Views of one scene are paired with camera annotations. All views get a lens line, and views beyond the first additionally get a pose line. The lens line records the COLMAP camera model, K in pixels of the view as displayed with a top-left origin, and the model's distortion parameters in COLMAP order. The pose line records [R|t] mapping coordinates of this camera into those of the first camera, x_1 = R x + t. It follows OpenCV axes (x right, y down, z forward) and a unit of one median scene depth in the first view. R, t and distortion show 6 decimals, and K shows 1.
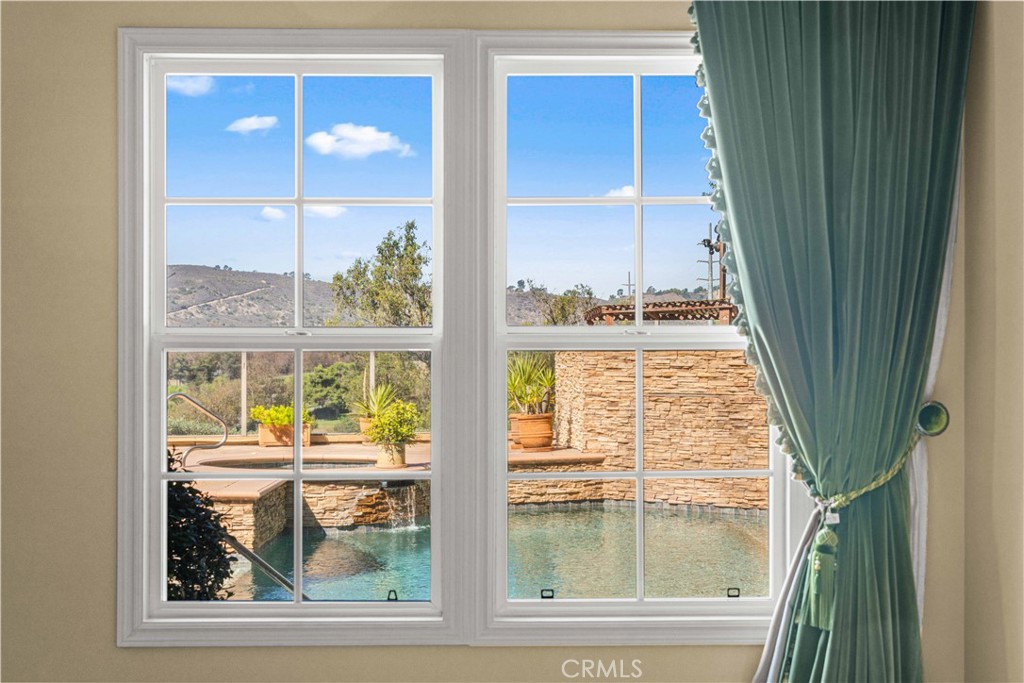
lens RADIAL K [[1319.5, 0, 512.0], [0, 1319.5, 341.5], [0, 0, 1]] dist [-0.004824, -0.008111]
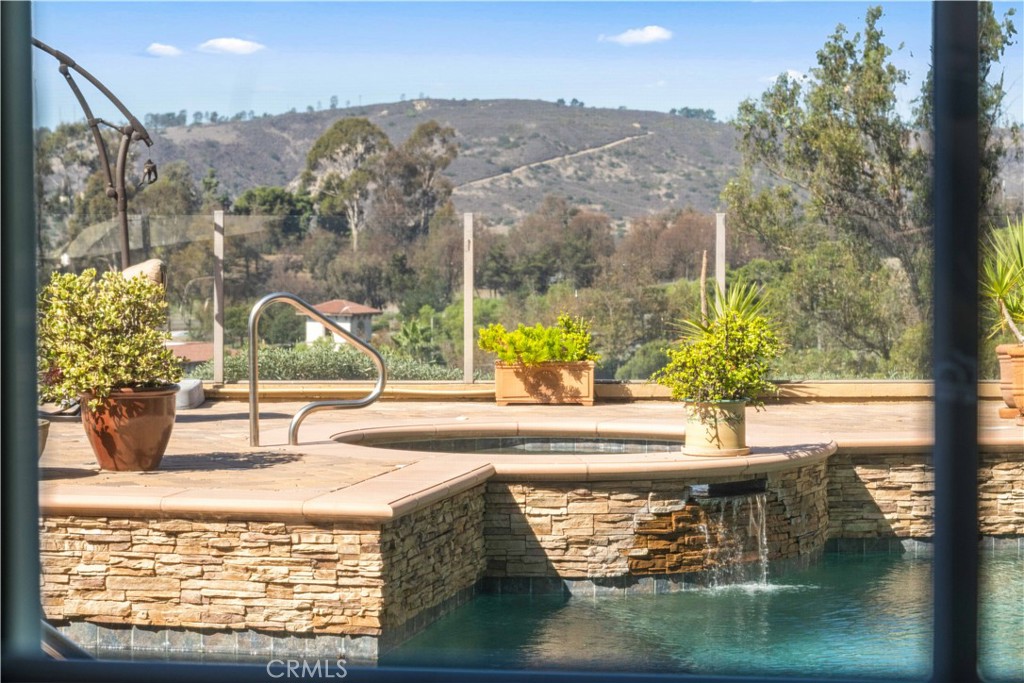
lens RADIAL K [[2261.3, 0, 512.0], [0, 2261.3, 341.5], [0, 0, 1]] dist [0.030085, -0.601678]
pose [[0.971077, 0.008858, -0.238604, 0.025390], [0.003403, 0.998697, 0.050926, 0.012986], [0.238744, -0.050265, 0.969781, 0.184722]]
